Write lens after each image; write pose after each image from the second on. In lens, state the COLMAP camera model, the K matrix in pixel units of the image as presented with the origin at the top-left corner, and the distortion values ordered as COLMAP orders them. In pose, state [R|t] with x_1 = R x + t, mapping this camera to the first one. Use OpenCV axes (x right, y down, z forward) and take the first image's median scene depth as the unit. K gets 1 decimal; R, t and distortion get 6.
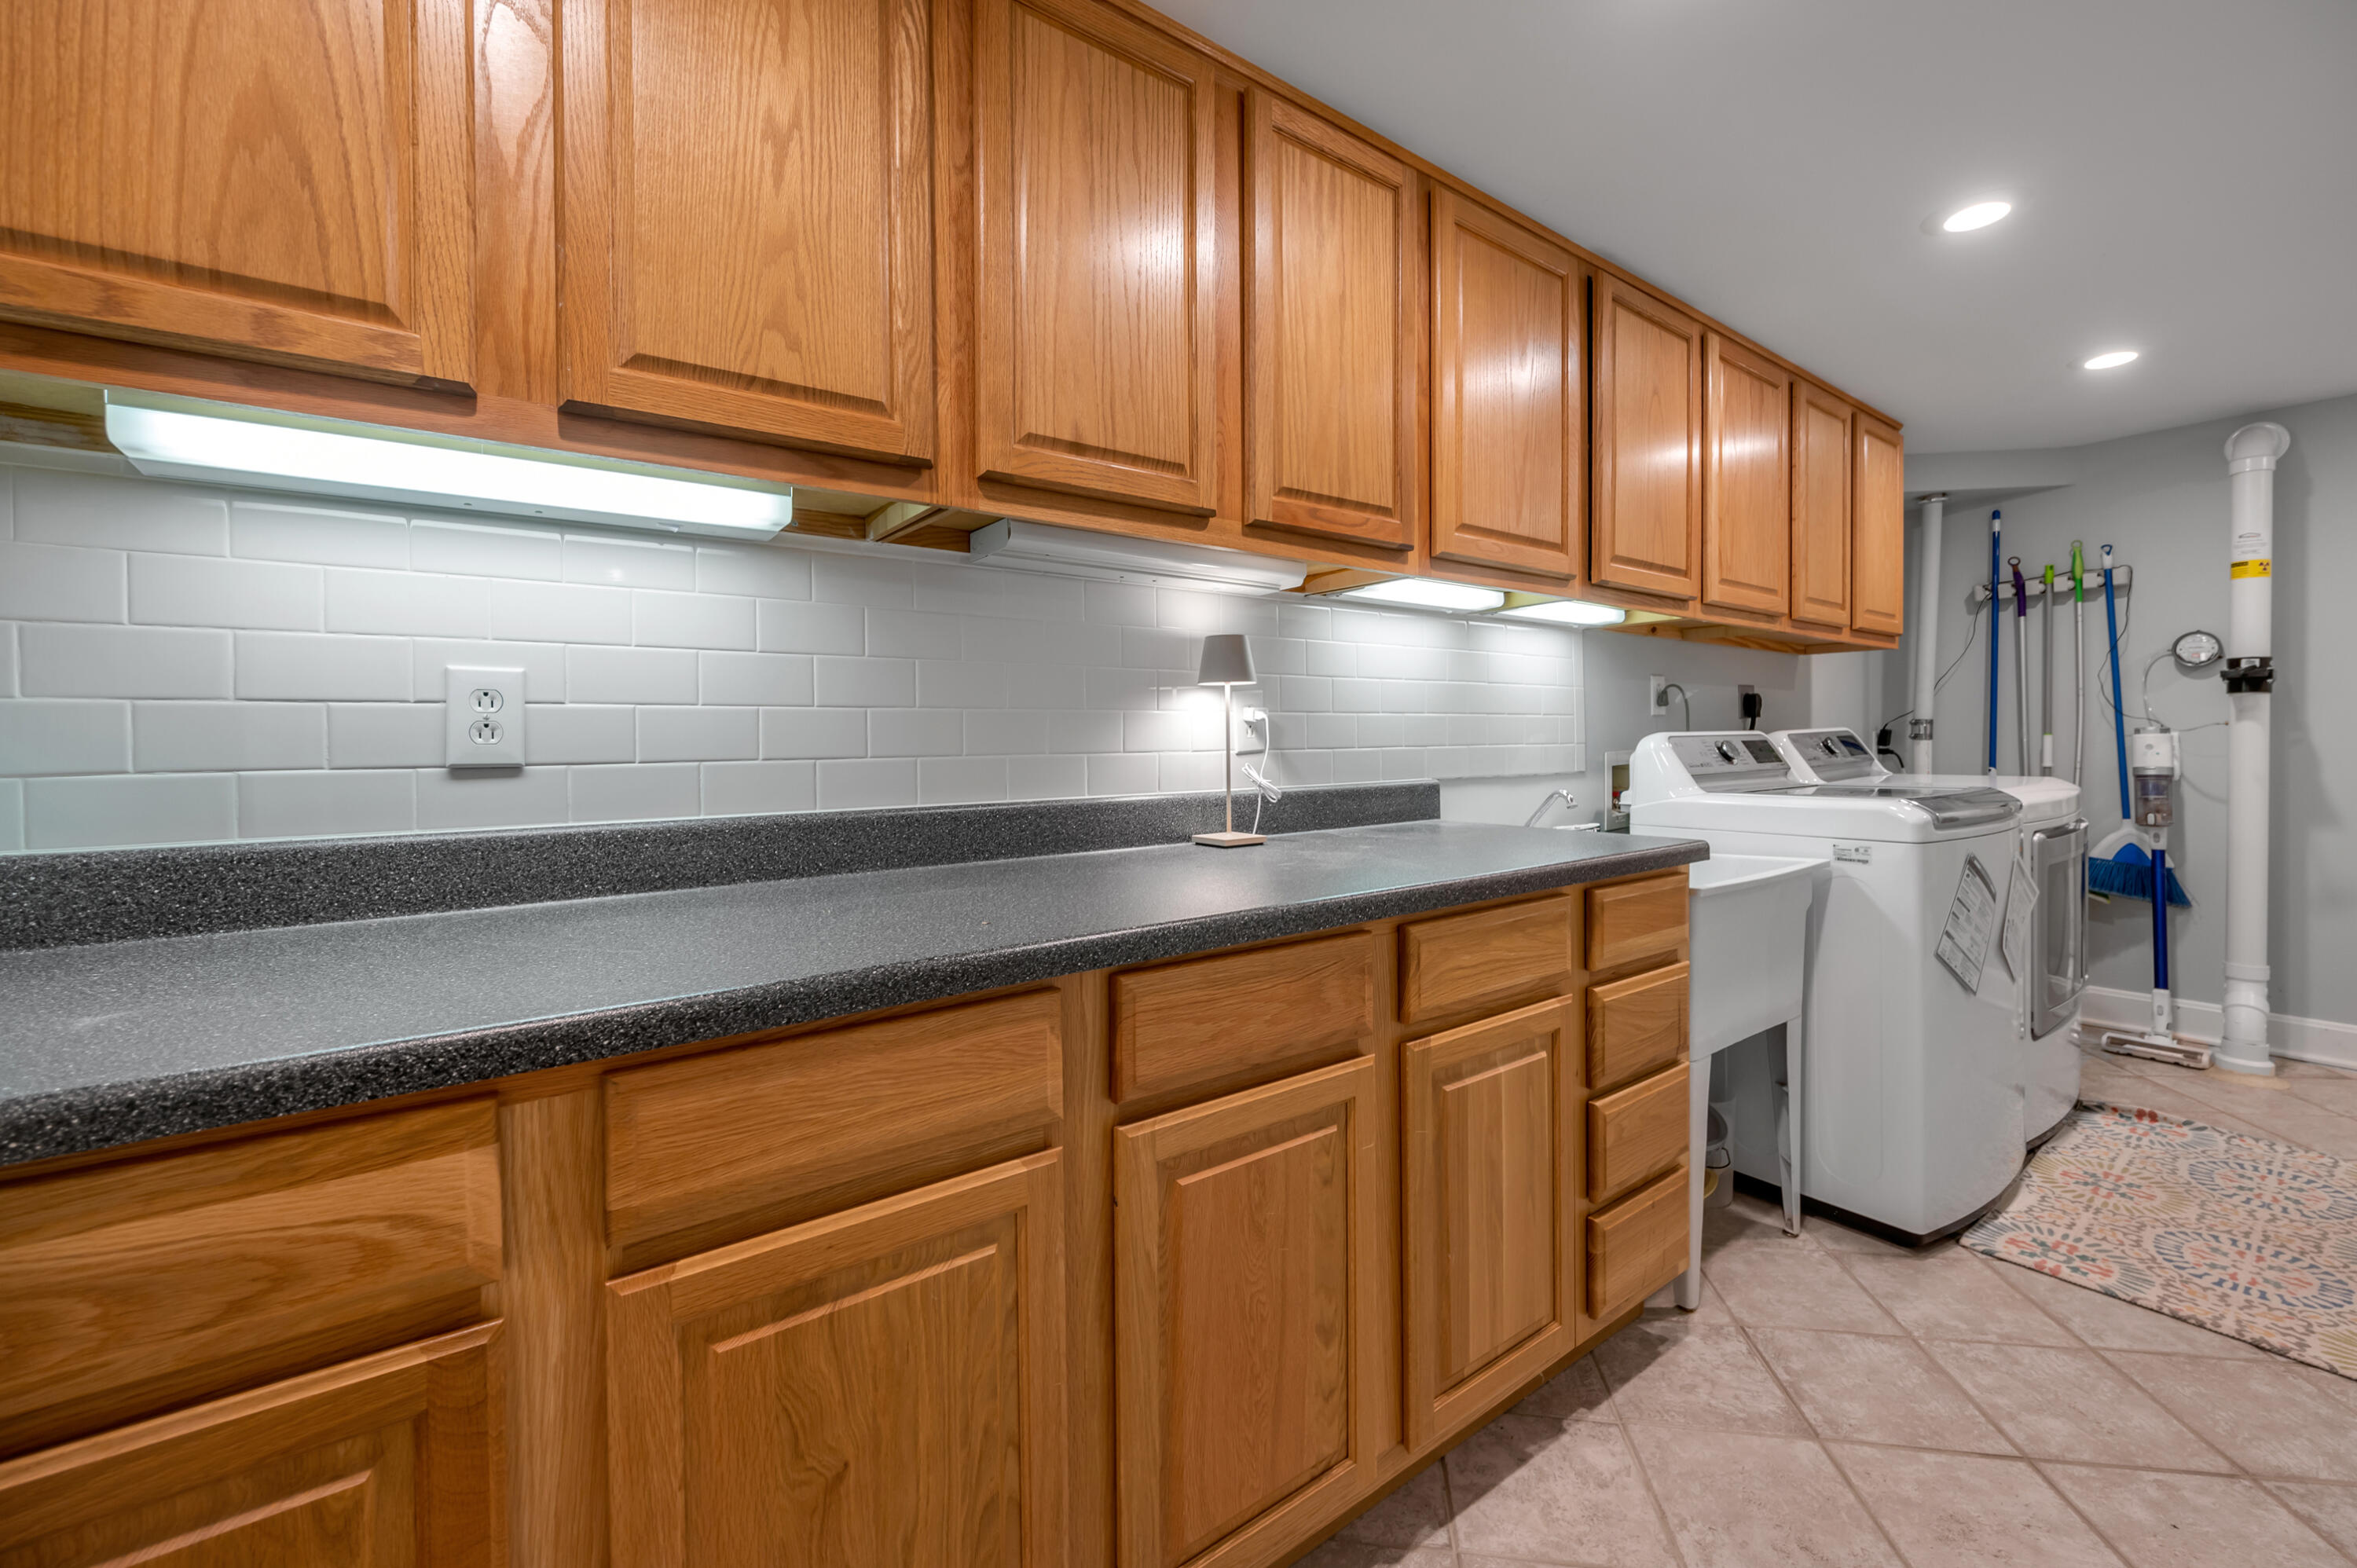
lens RADIAL K [[960.0, 0, 1181.0], [0, 960.0, 745.9], [0, 0, 1]] dist [-0.000050, 0.000272]
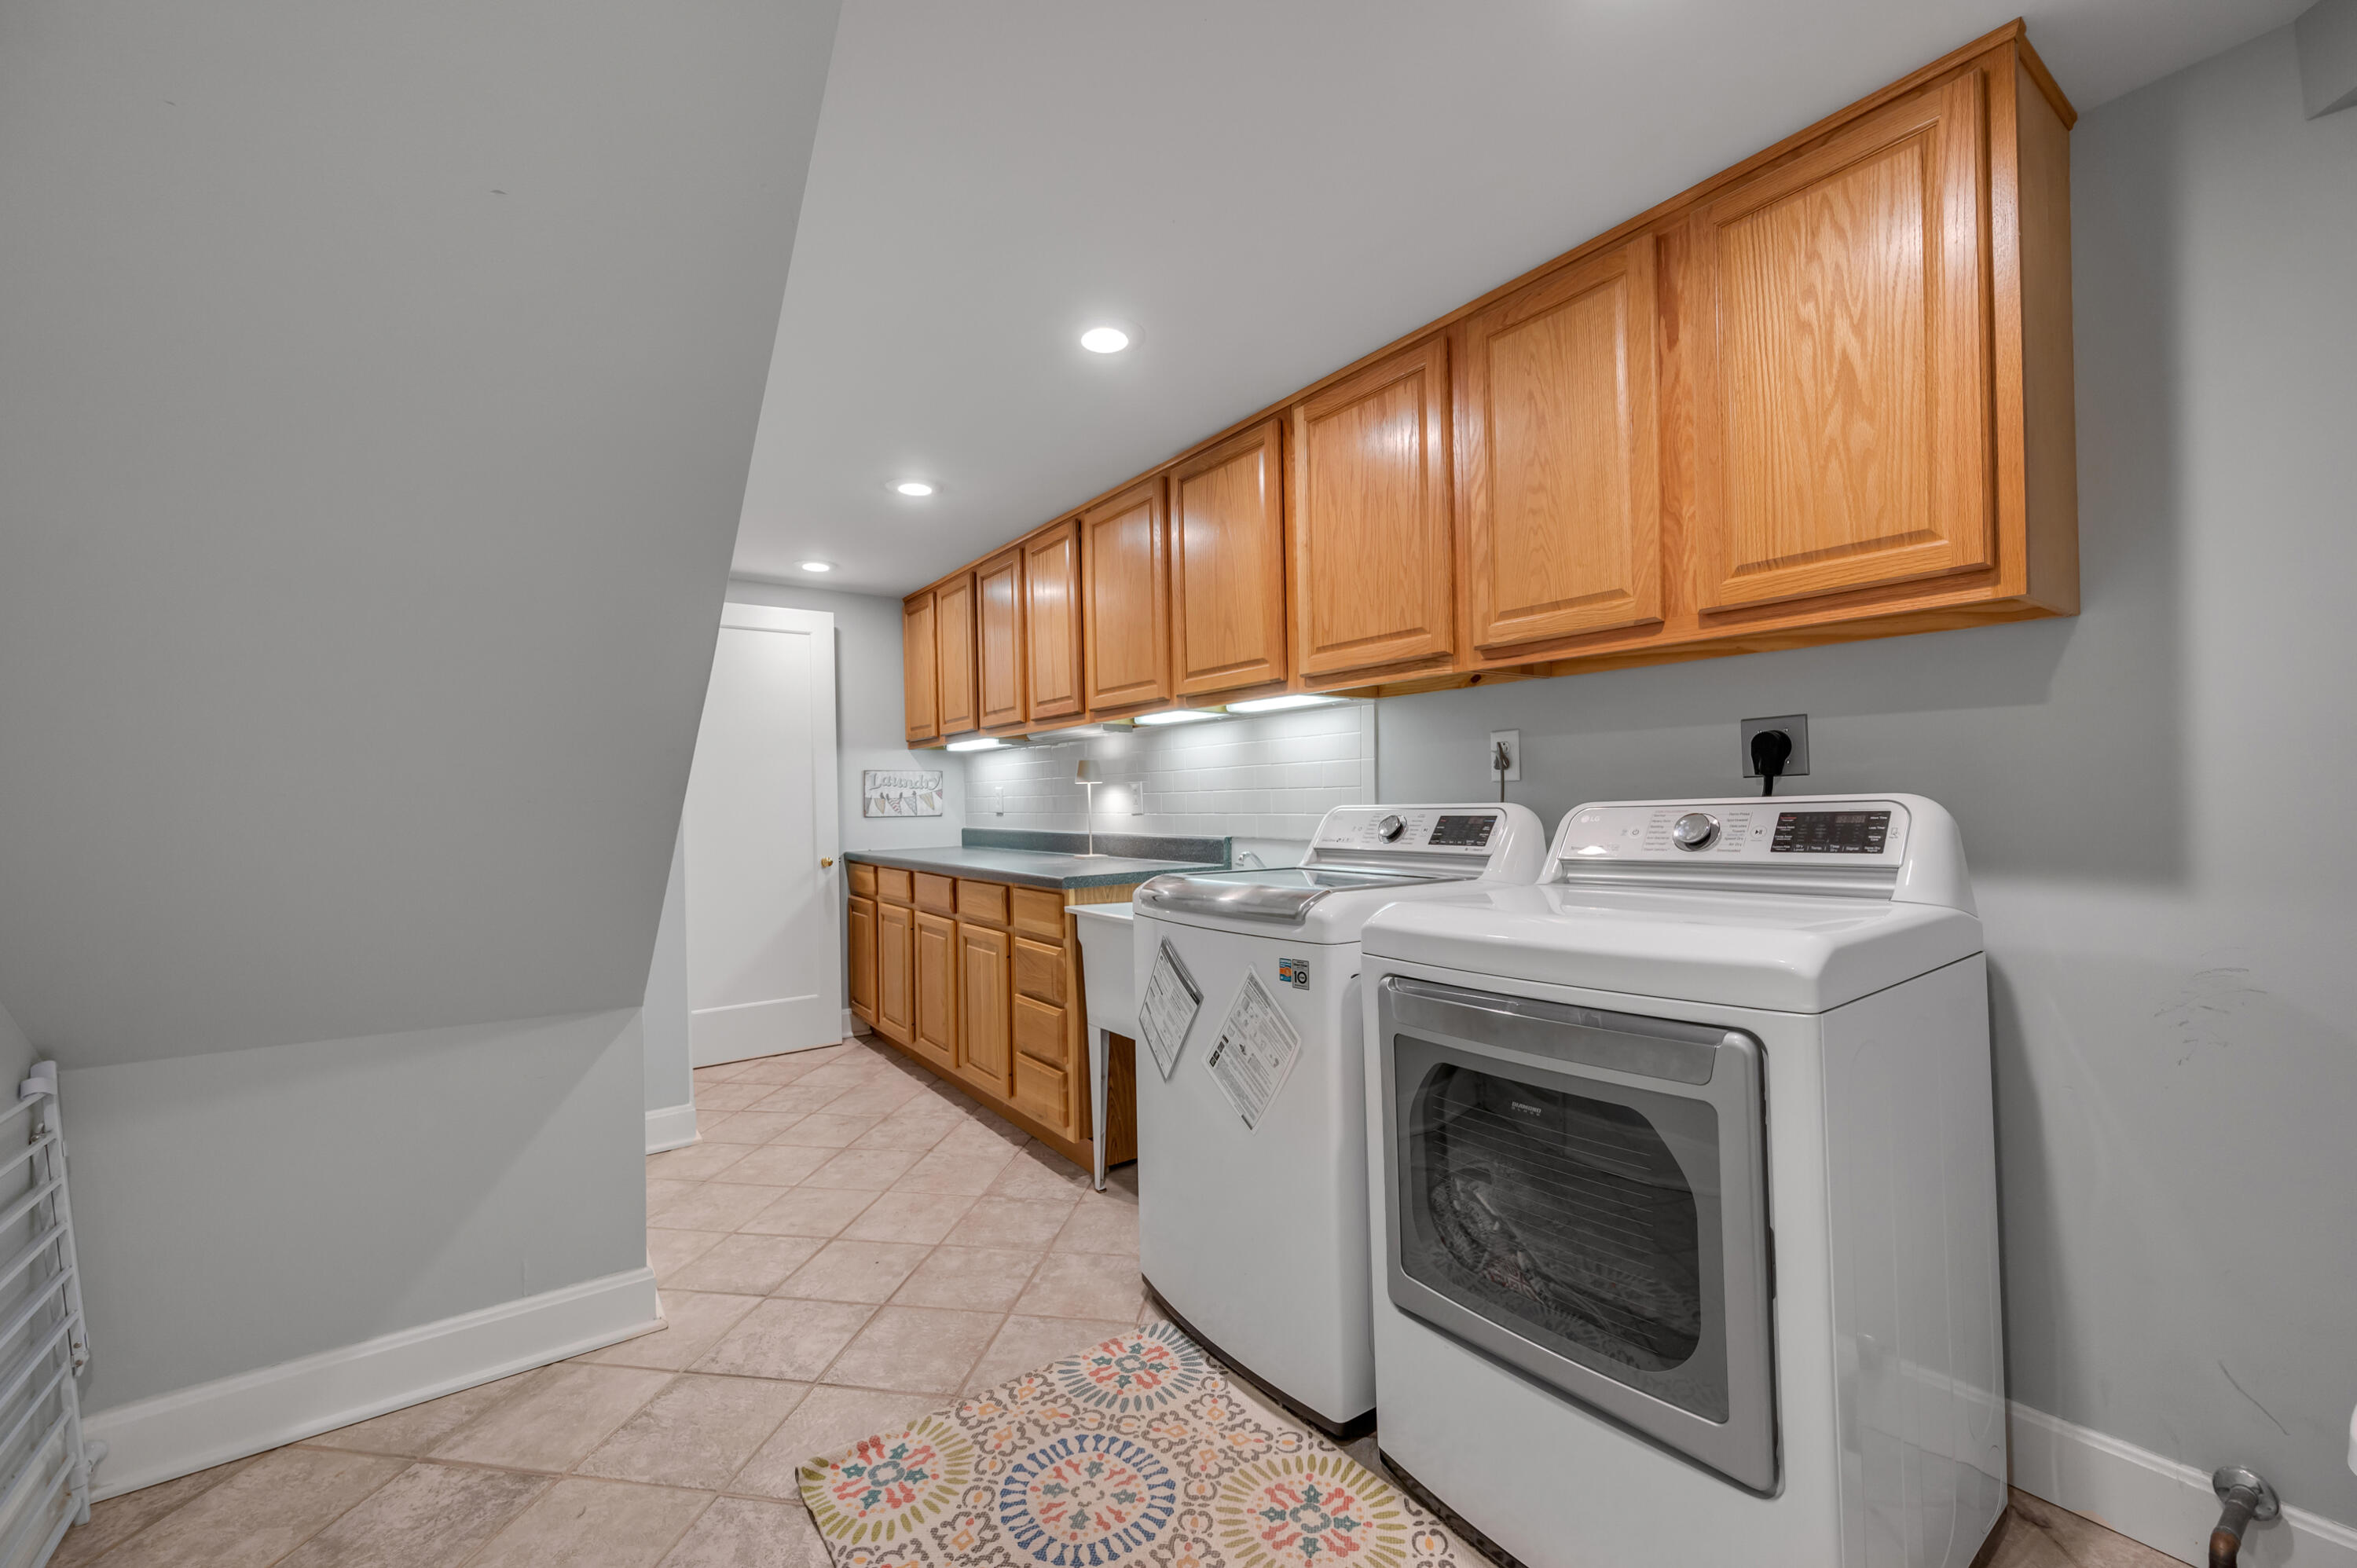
lens RADIAL K [[937.2, 0, 1178.5], [0, 937.2, 784.0], [0, 0, 1]] dist [0.000300, 0.000054]
pose [[-0.026183, -0.006423, -0.999637, 1.940728], [0.013972, 0.999879, -0.006791, -0.040979], [0.999560, -0.014145, -0.026091, 1.133984]]
